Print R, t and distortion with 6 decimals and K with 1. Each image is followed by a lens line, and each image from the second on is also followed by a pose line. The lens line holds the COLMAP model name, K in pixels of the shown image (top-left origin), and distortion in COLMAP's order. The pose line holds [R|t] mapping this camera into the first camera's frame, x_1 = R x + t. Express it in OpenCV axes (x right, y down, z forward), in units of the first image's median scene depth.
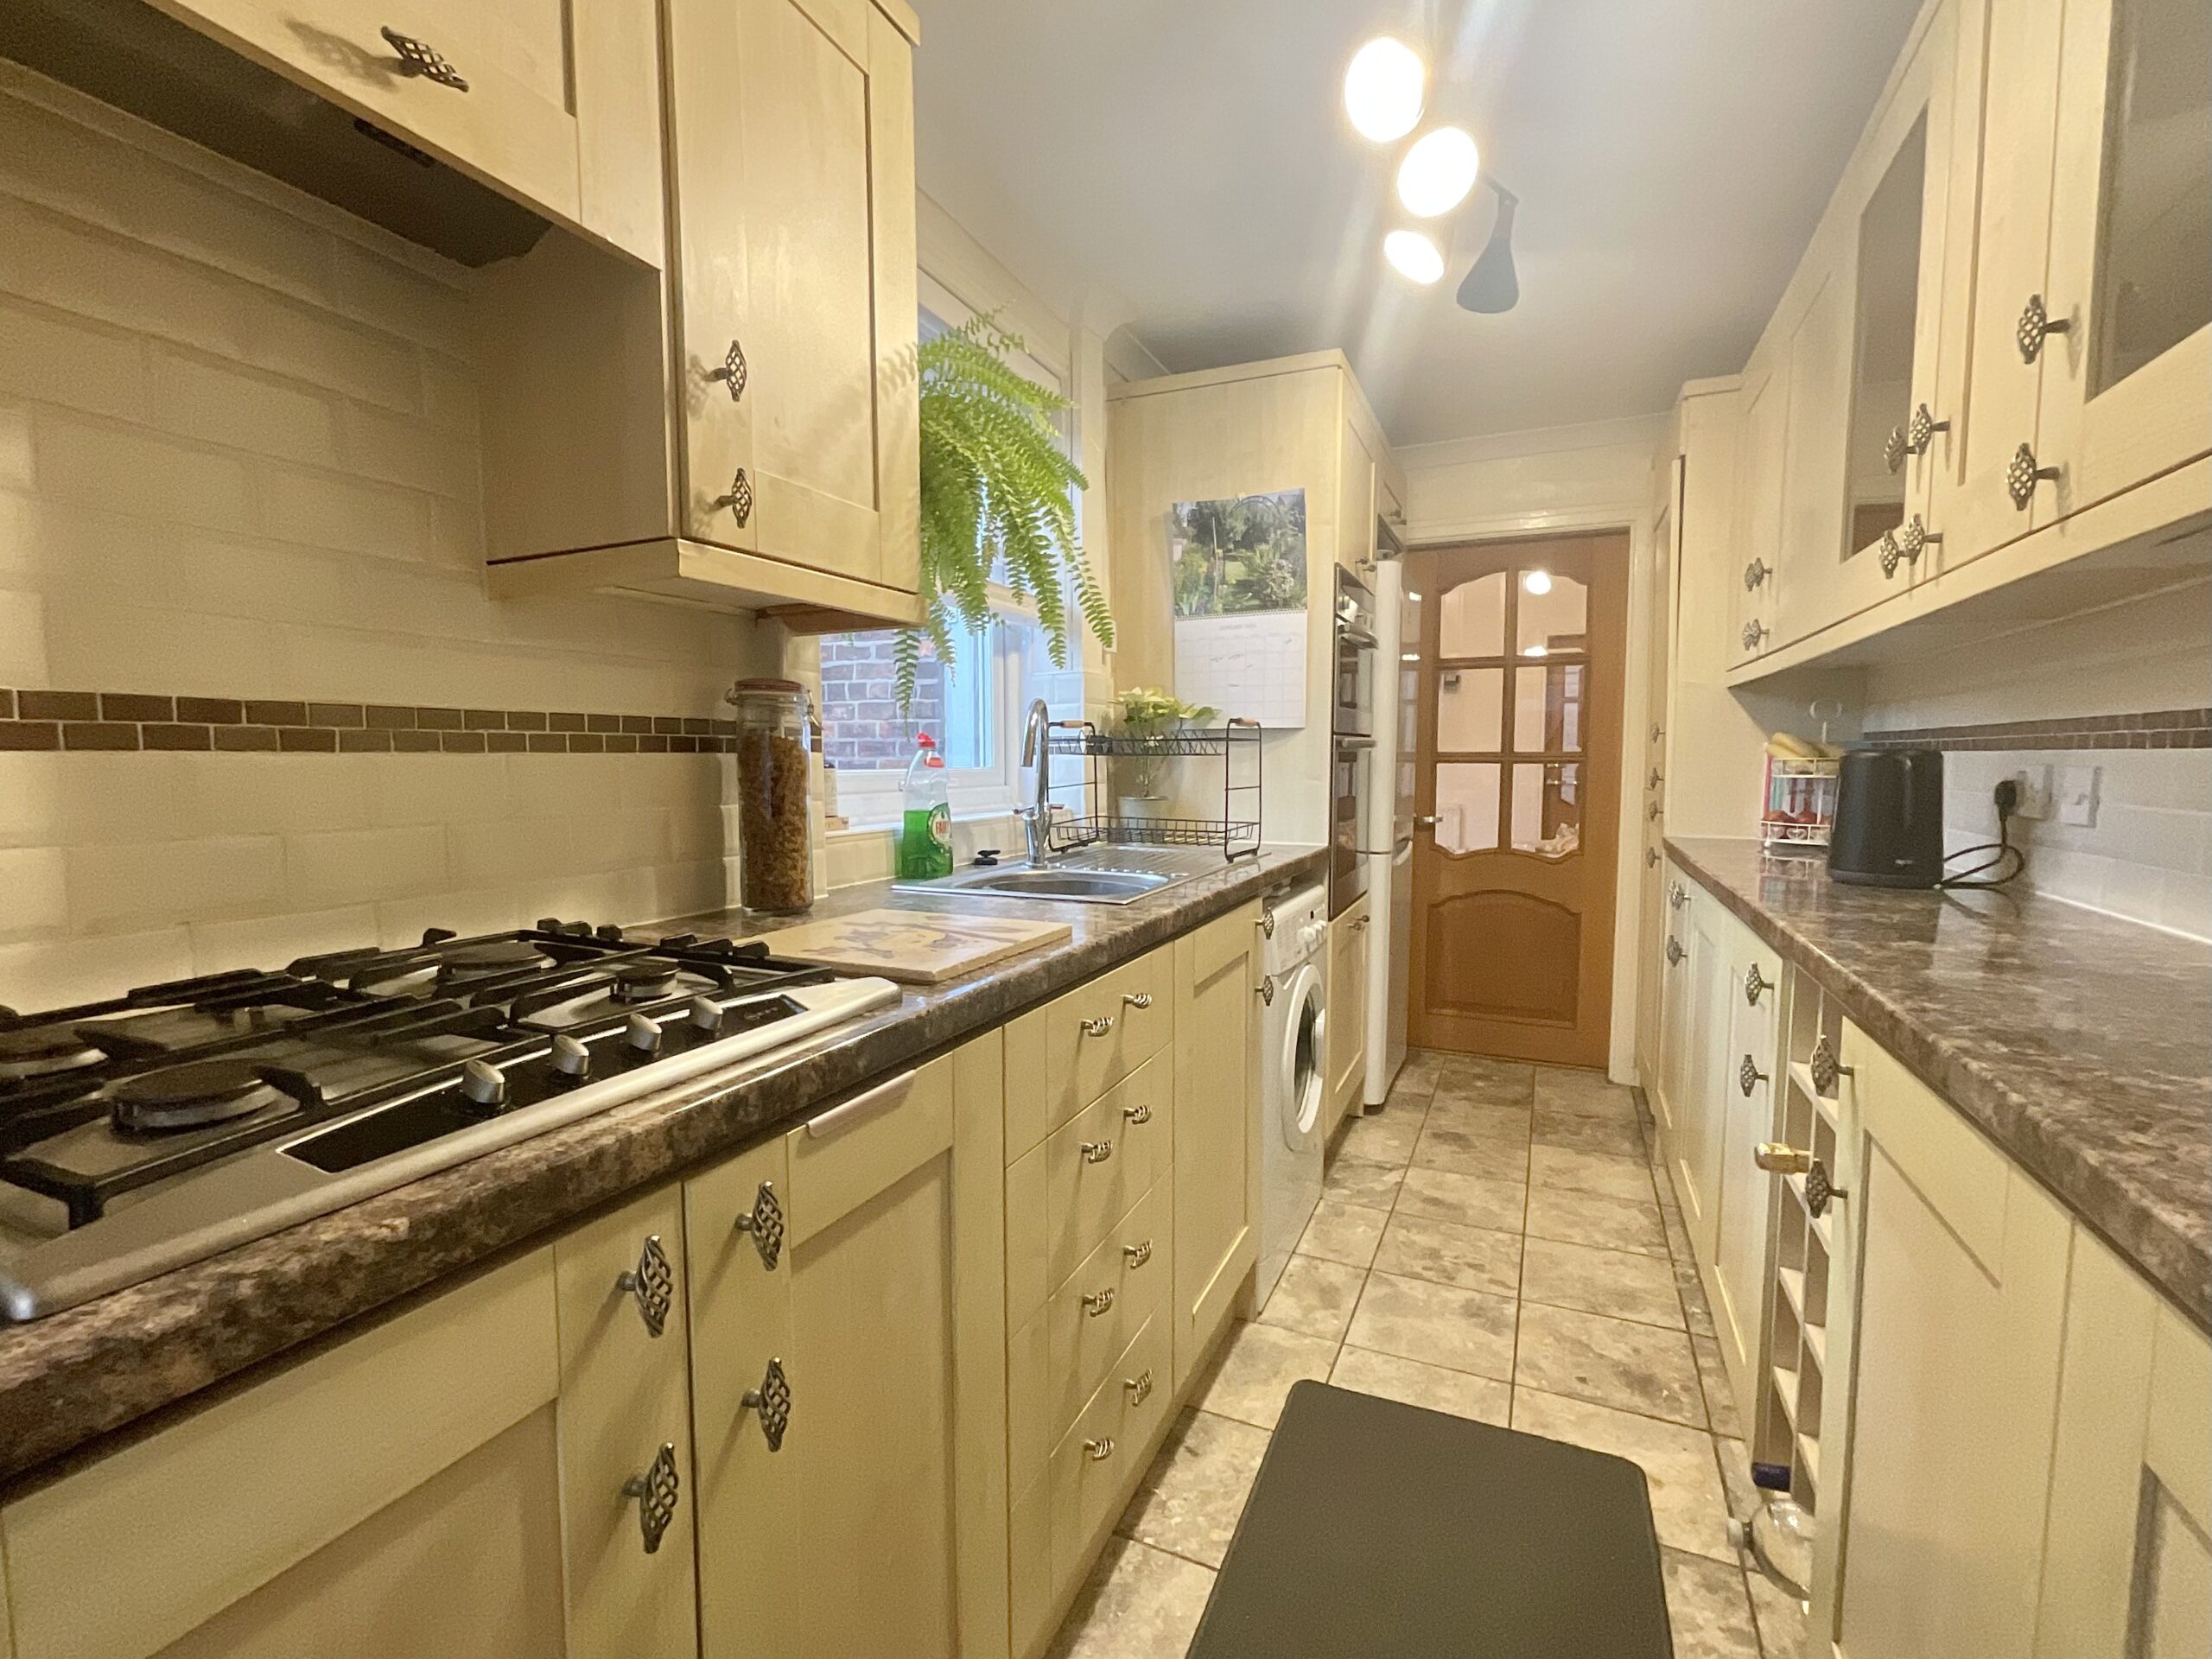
lens RADIAL K [[919.7, 0, 1106.0], [0, 919.7, 829.5], [0, 0, 1]] dist [0.000565, 0.000123]
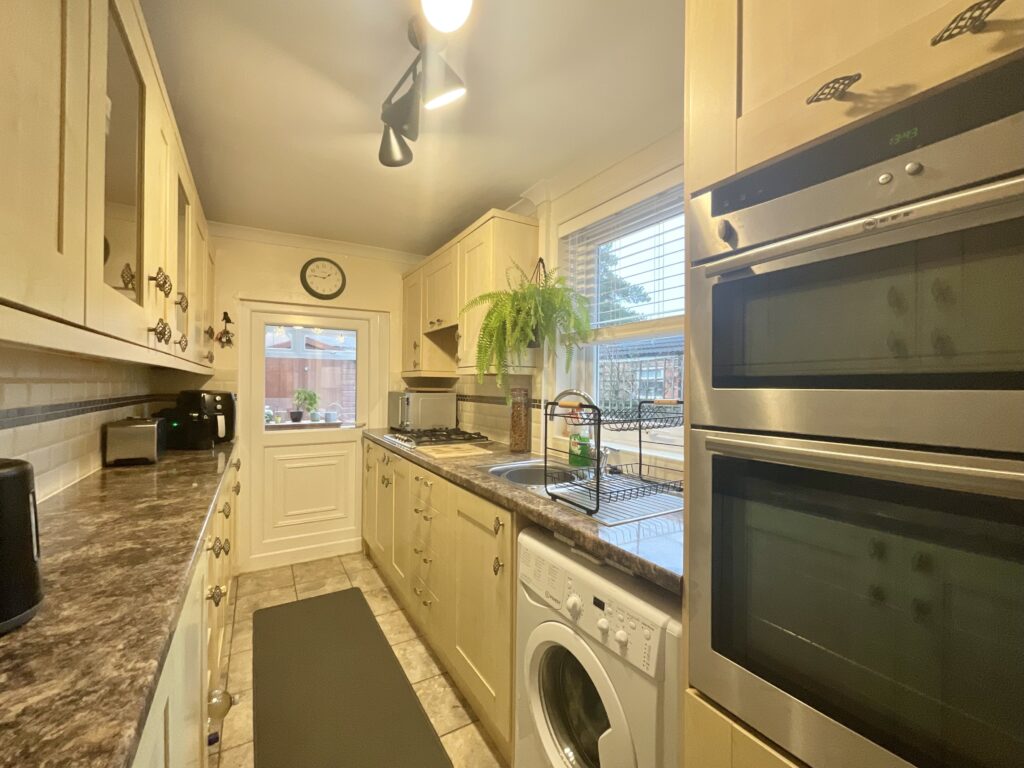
lens RADIAL K [[425.8, 0, 512.0], [0, 425.8, 384.0], [0, 0, 1]] dist [0.000565, 0.000123]
pose [[-0.550697, -0.005135, -0.834689, 0.925302], [-0.067858, 0.996947, 0.038637, -0.203511], [0.831942, 0.077918, -0.549364, 1.642858]]
